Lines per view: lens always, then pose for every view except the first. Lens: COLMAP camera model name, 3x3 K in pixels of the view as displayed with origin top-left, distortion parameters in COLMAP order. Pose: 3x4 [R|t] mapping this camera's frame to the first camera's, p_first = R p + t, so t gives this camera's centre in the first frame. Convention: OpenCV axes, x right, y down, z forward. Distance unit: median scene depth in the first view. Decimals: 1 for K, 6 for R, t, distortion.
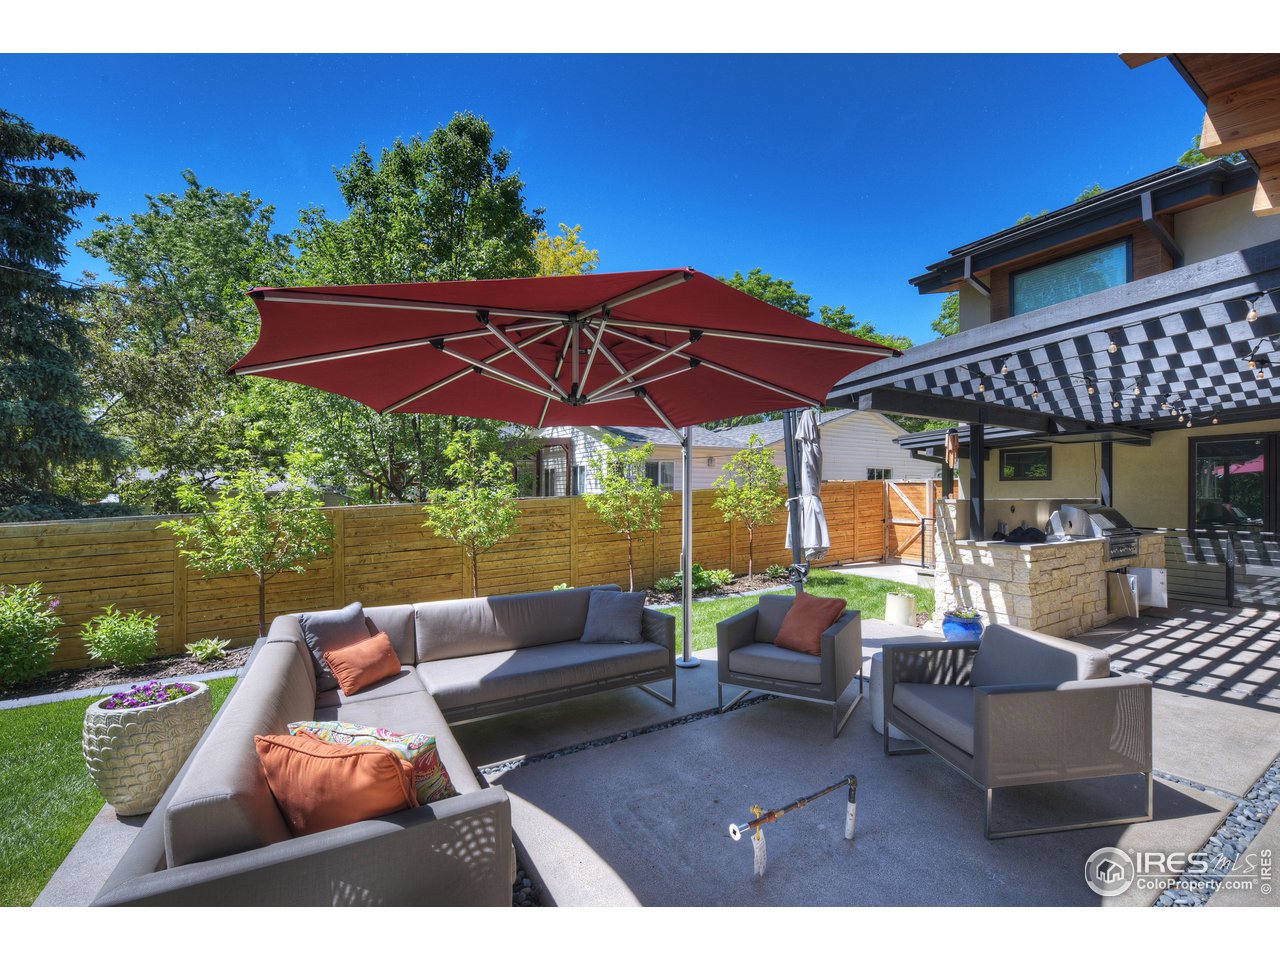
lens RADIAL K [[541.4, 0, 638.1], [0, 541.4, 484.4], [0, 0, 1]] dist [-0.019821, -0.000272]
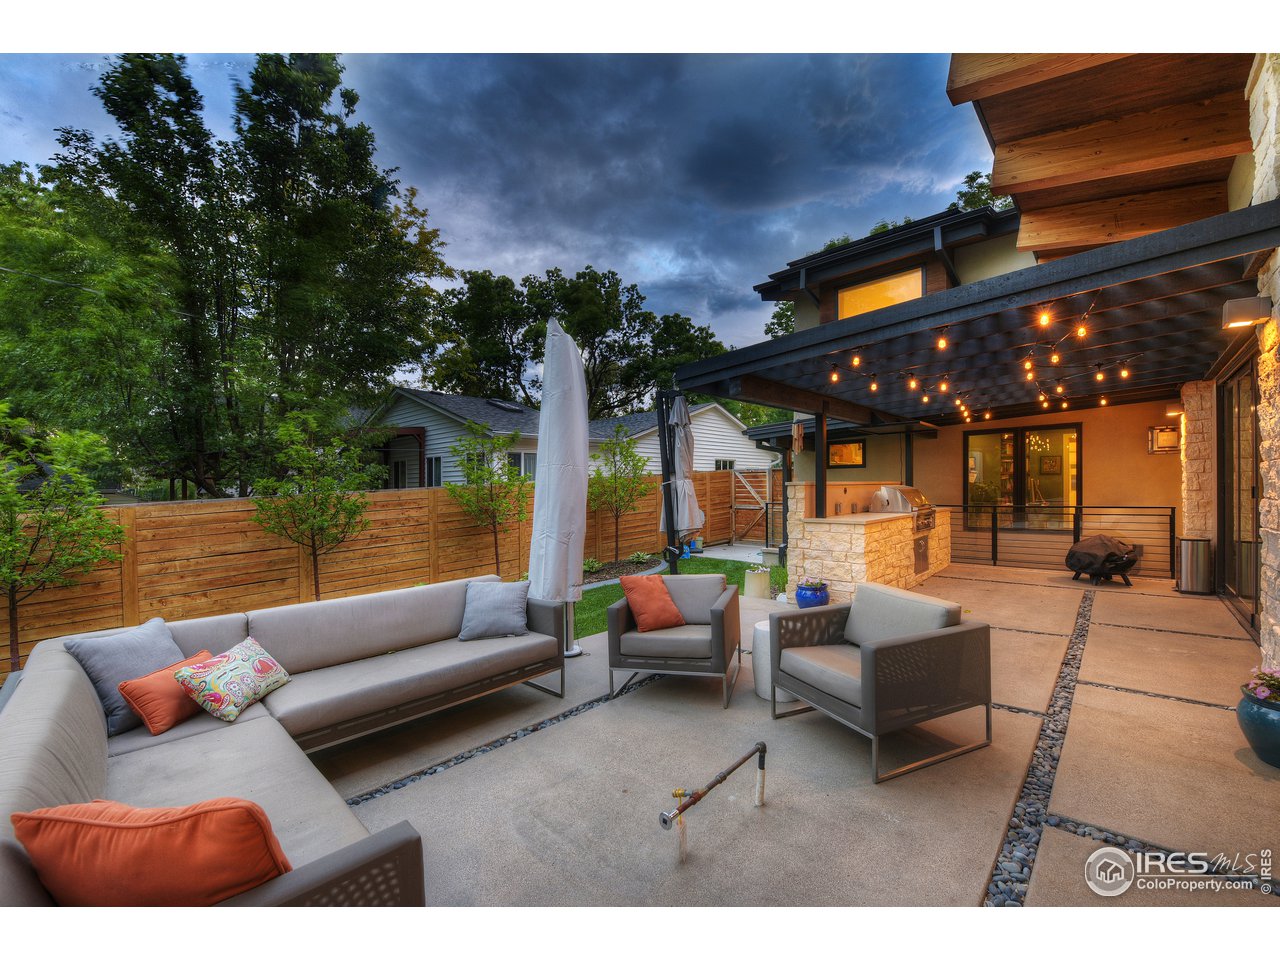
lens RADIAL K [[526.9, 0, 640.0], [0, 526.9, 480.0], [0, 0, 1]] dist [-0.020844, -0.000674]
pose [[0.960905, -0.013774, 0.276534, -0.053155], [0.013973, 0.999902, 0.001254, 0.027309], [-0.276524, 0.002659, 0.961003, 0.071144]]
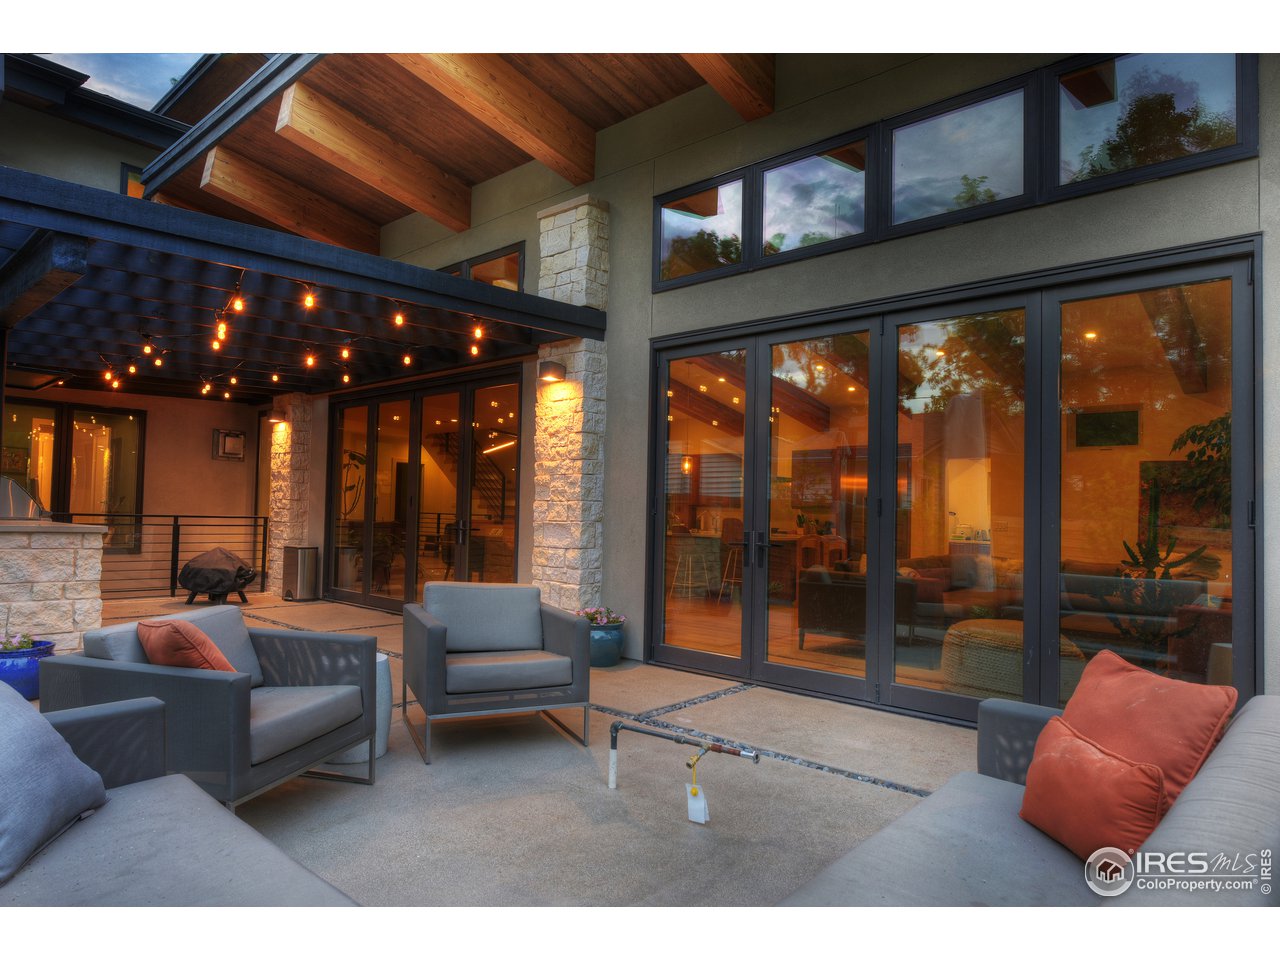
lens RADIAL K [[761.6, 0, 640.0], [0, 761.6, 480.0], [0, 0, 1]] dist [-0.001232, -0.000660]
pose [[-0.291758, 0.035719, 0.955825, -0.912678], [-0.036846, 0.998141, -0.048547, 0.148875], [-0.955782, -0.049382, -0.289900, 1.292041]]
